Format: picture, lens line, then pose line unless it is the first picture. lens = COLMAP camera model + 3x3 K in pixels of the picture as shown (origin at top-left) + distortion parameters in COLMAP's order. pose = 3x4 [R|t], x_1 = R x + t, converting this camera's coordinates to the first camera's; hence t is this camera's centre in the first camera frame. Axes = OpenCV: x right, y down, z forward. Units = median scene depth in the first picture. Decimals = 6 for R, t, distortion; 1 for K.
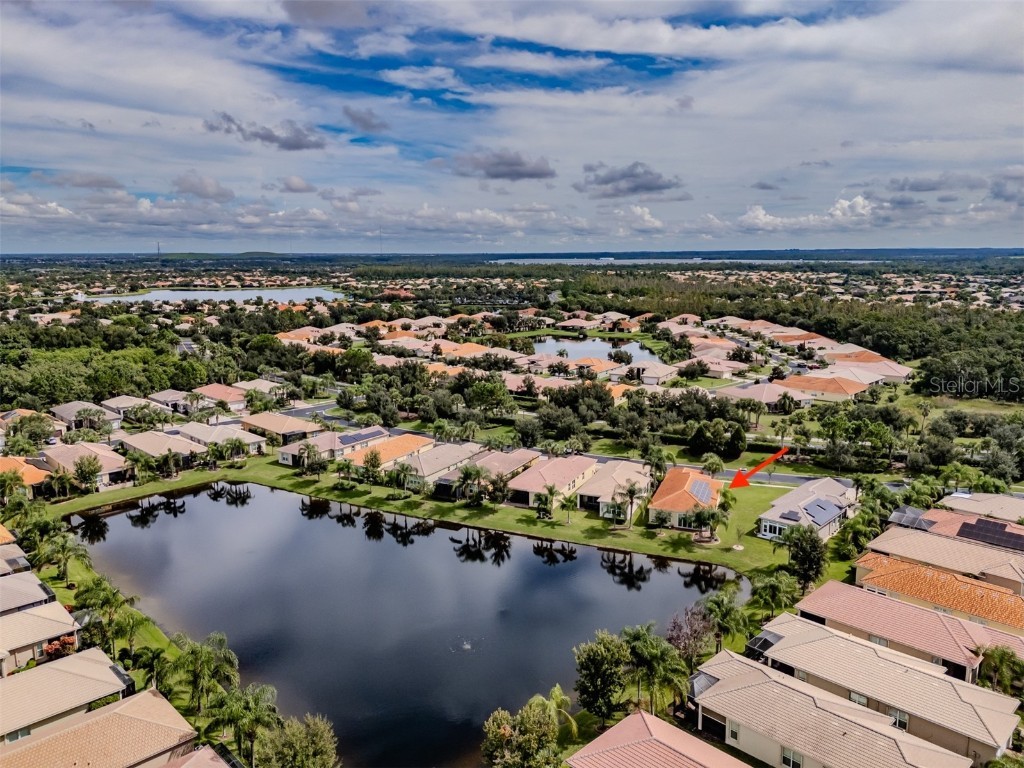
lens RADIAL K [[760.5, 0, 512.0], [0, 760.5, 384.0], [0, 0, 1]] dist [0.109641, -0.138932]
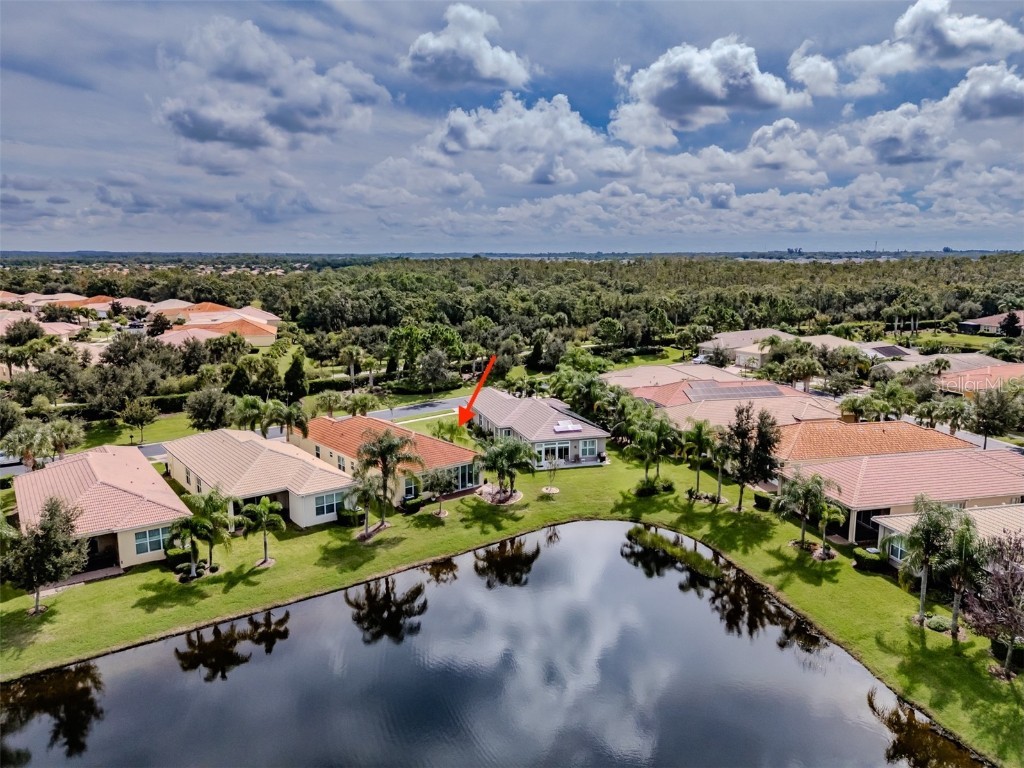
lens RADIAL K [[760.5, 0, 512.0], [0, 760.5, 384.0], [0, 0, 1]] dist [0.109641, -0.138932]
pose [[0.484427, -0.136368, 0.864138, -0.043382], [0.156921, 0.985300, 0.067521, 0.013913], [-0.860643, 0.102892, 0.498705, 0.122659]]
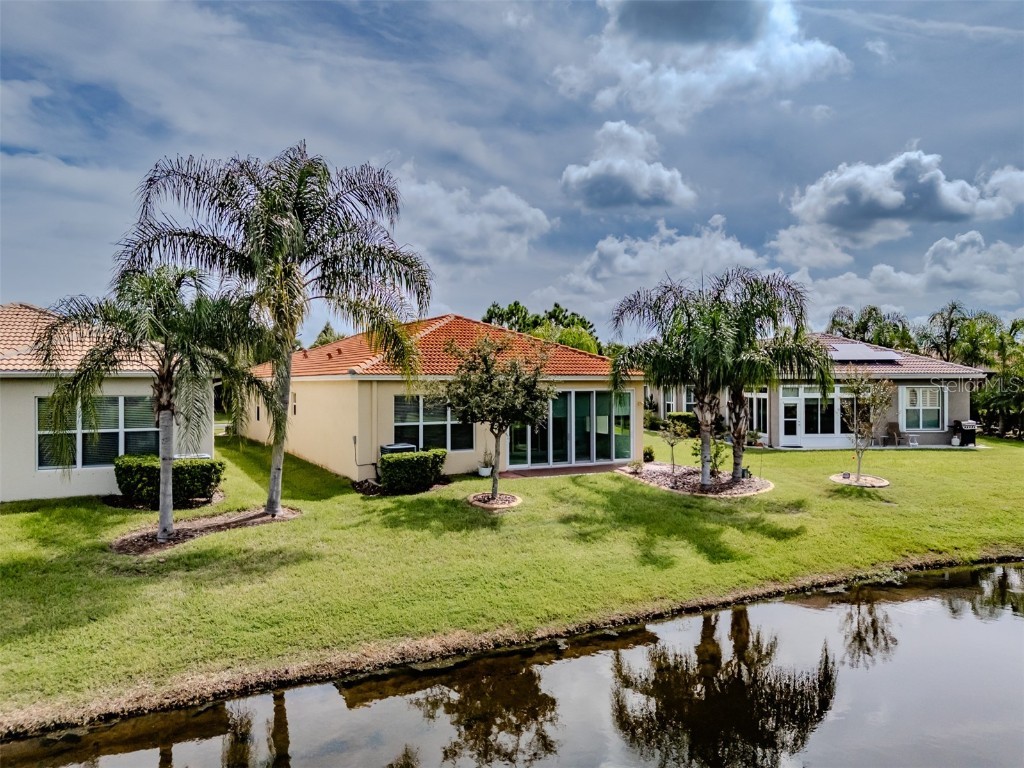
lens RADIAL K [[760.5, 0, 512.0], [0, 760.5, 384.0], [0, 0, 1]] dist [0.109641, -0.138932]
pose [[0.648230, 0.009686, 0.761383, 0.014157], [0.136548, 0.982231, -0.128750, 0.035110], [-0.749101, 0.187425, 0.635389, 0.162466]]
